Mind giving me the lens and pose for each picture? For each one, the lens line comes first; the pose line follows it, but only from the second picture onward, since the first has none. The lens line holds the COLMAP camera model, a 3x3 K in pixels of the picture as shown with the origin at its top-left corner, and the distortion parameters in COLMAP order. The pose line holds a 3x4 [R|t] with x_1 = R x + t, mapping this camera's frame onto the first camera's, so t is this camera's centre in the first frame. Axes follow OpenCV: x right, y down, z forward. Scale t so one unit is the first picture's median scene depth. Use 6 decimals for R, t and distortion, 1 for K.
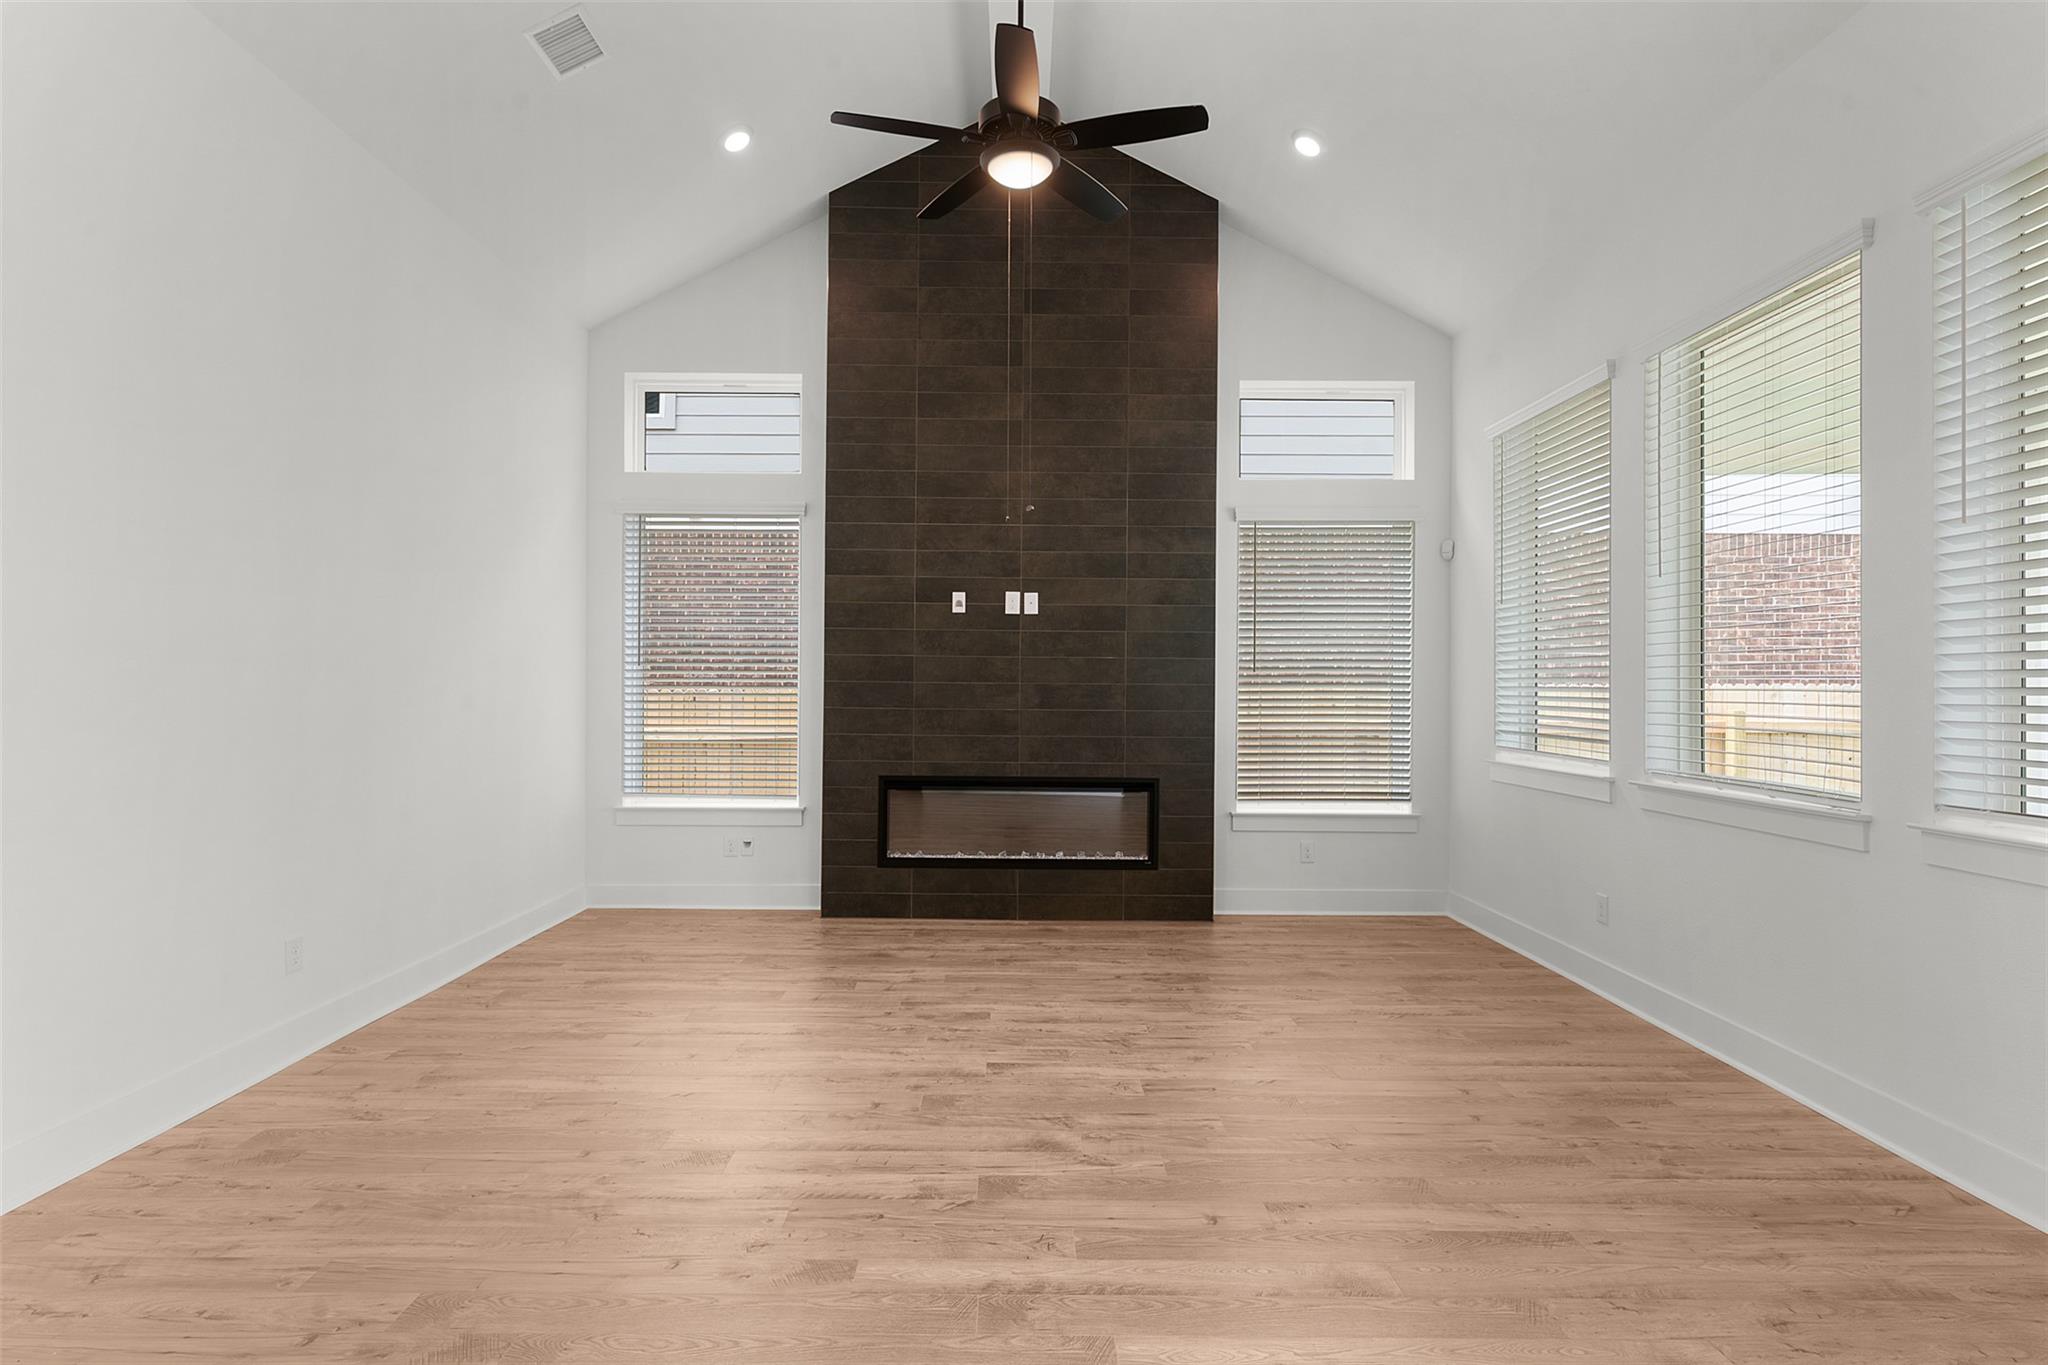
lens RADIAL K [[993.1, 0, 1016.2], [0, 993.1, 686.9], [0, 0, 1]] dist [-0.001322, -0.000604]
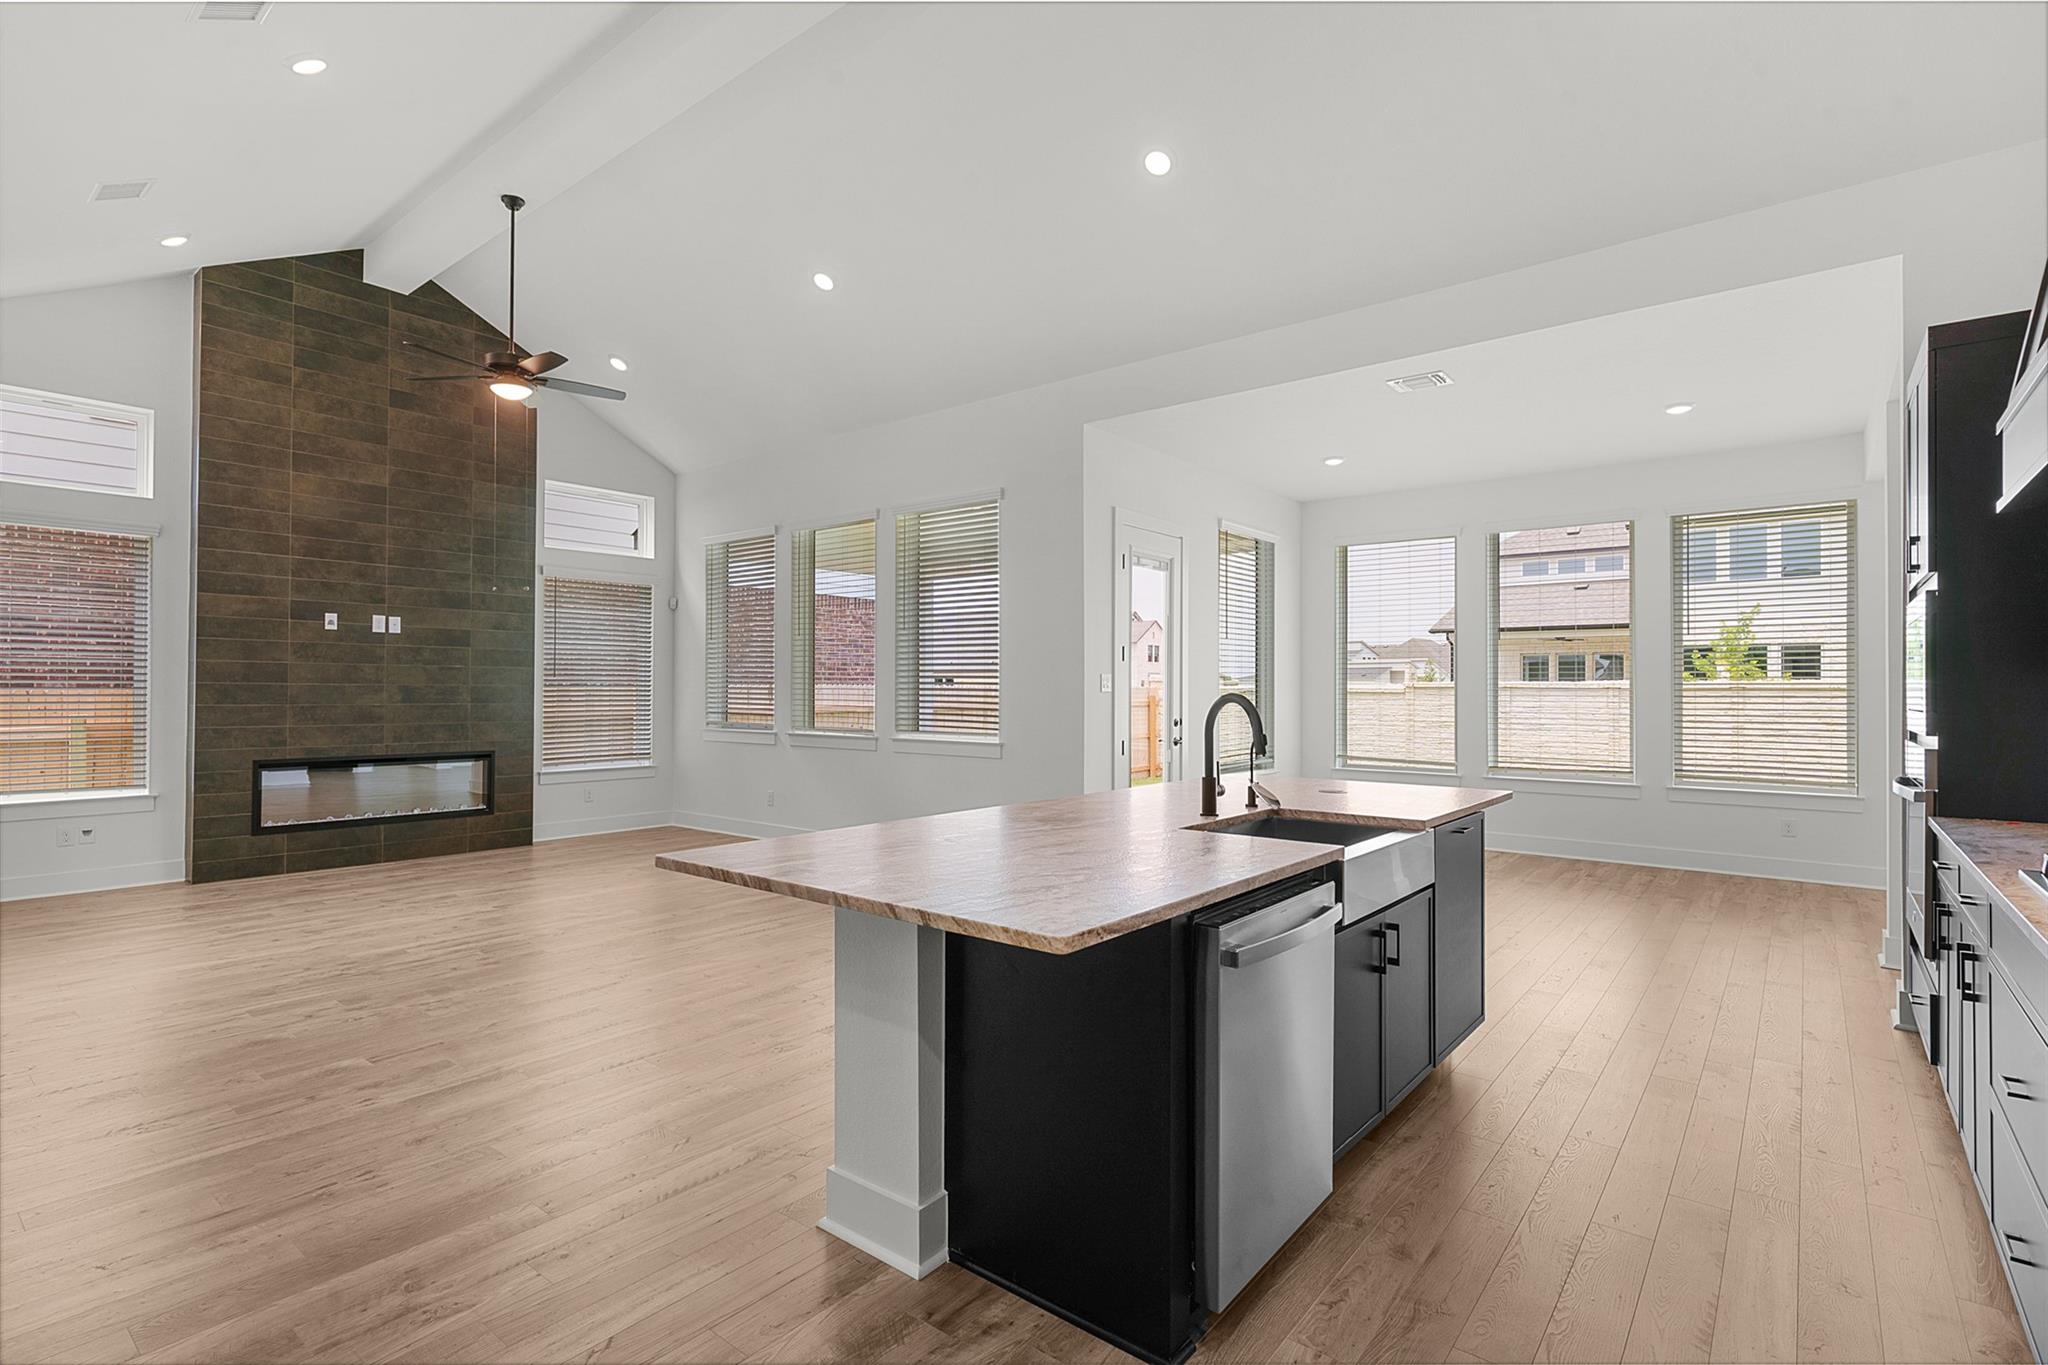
lens RADIAL K [[993.1, 0, 1021.8], [0, 993.1, 681.9], [0, 0, 1]] dist [-0.001322, -0.000604]
pose [[0.630163, 0.001944, 0.776460, -0.489594], [-0.001836, 0.999998, -0.001014, -0.007351], [-0.776461, -0.000787, 0.630165, -0.497275]]
